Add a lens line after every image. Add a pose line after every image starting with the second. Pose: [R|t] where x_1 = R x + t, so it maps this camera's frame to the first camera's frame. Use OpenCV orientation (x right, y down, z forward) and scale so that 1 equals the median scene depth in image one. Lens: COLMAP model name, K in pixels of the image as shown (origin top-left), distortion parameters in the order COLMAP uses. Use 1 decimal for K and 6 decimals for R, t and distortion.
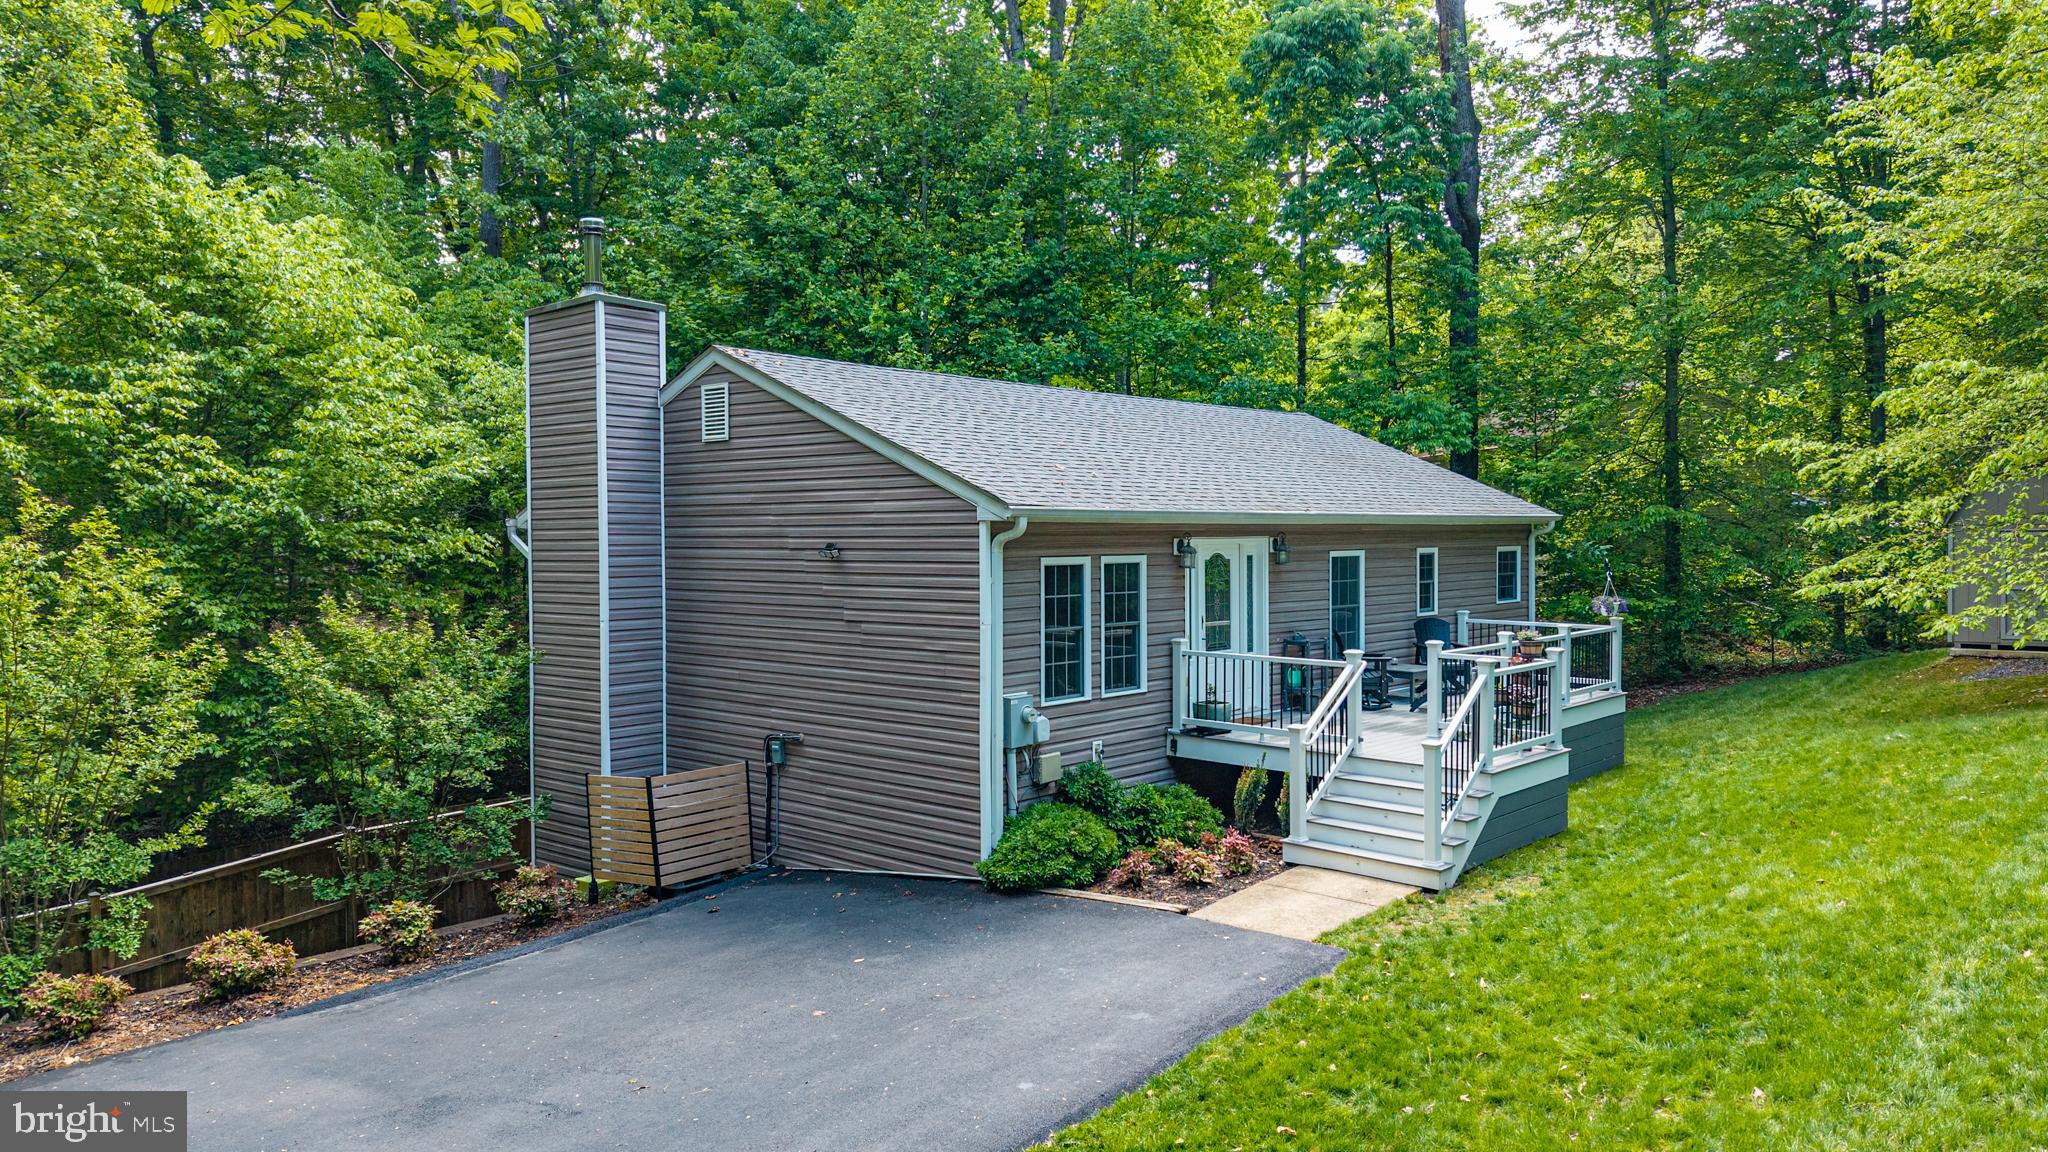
lens RADIAL K [[1423.2, 0, 961.3], [0, 1423.2, 637.9], [0, 0, 1]] dist [0.035812, -0.043569]
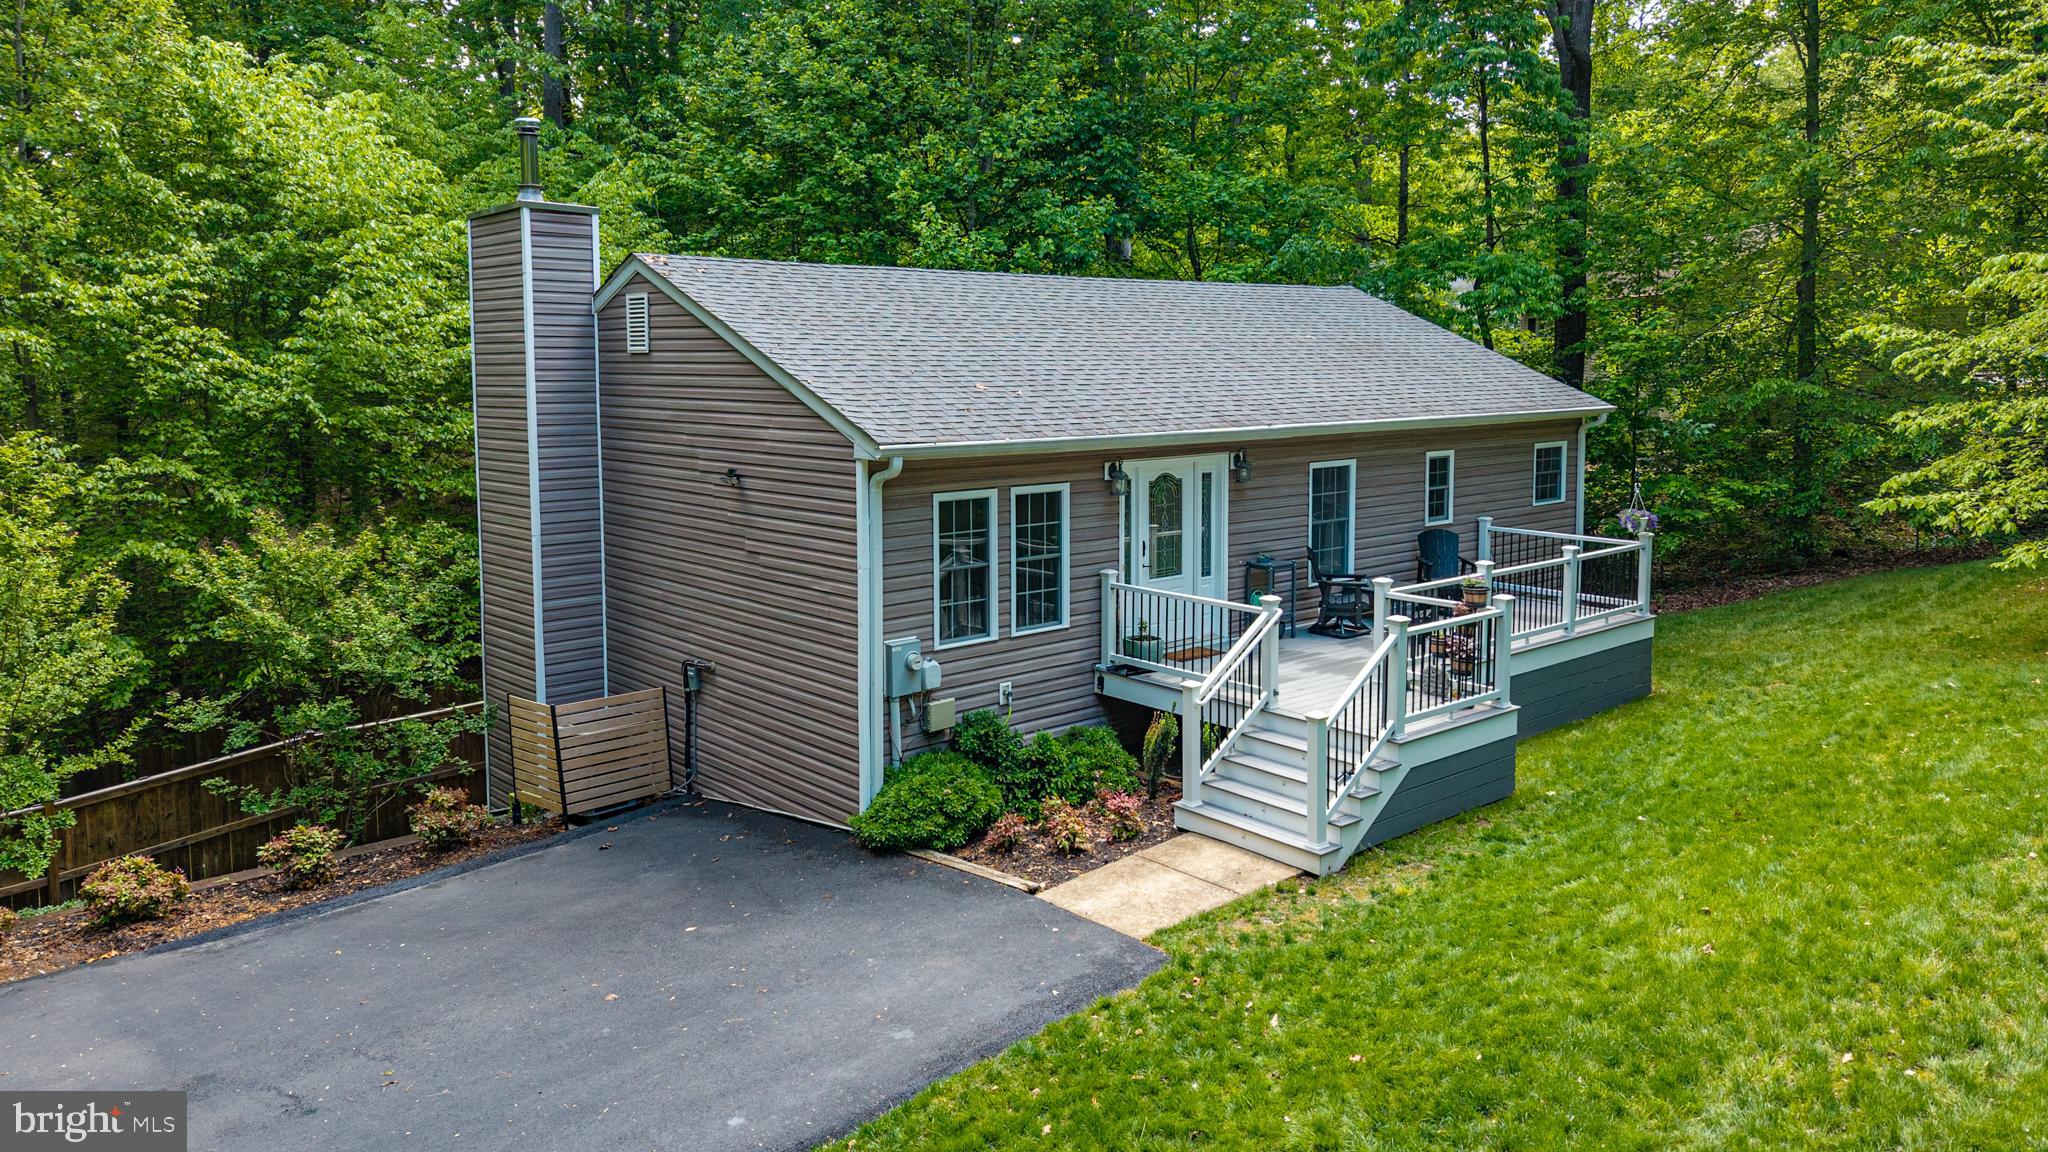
lens RADIAL K [[1444.8, 0, 930.3], [0, 1444.8, 563.4], [0, 0, 1]] dist [0.006476, -0.003305]
pose [[0.992489, 0.016070, -0.121277, 0.164813], [-0.008190, 0.997839, 0.065196, -0.070007], [0.122062, -0.063713, 0.990475, 0.050130]]
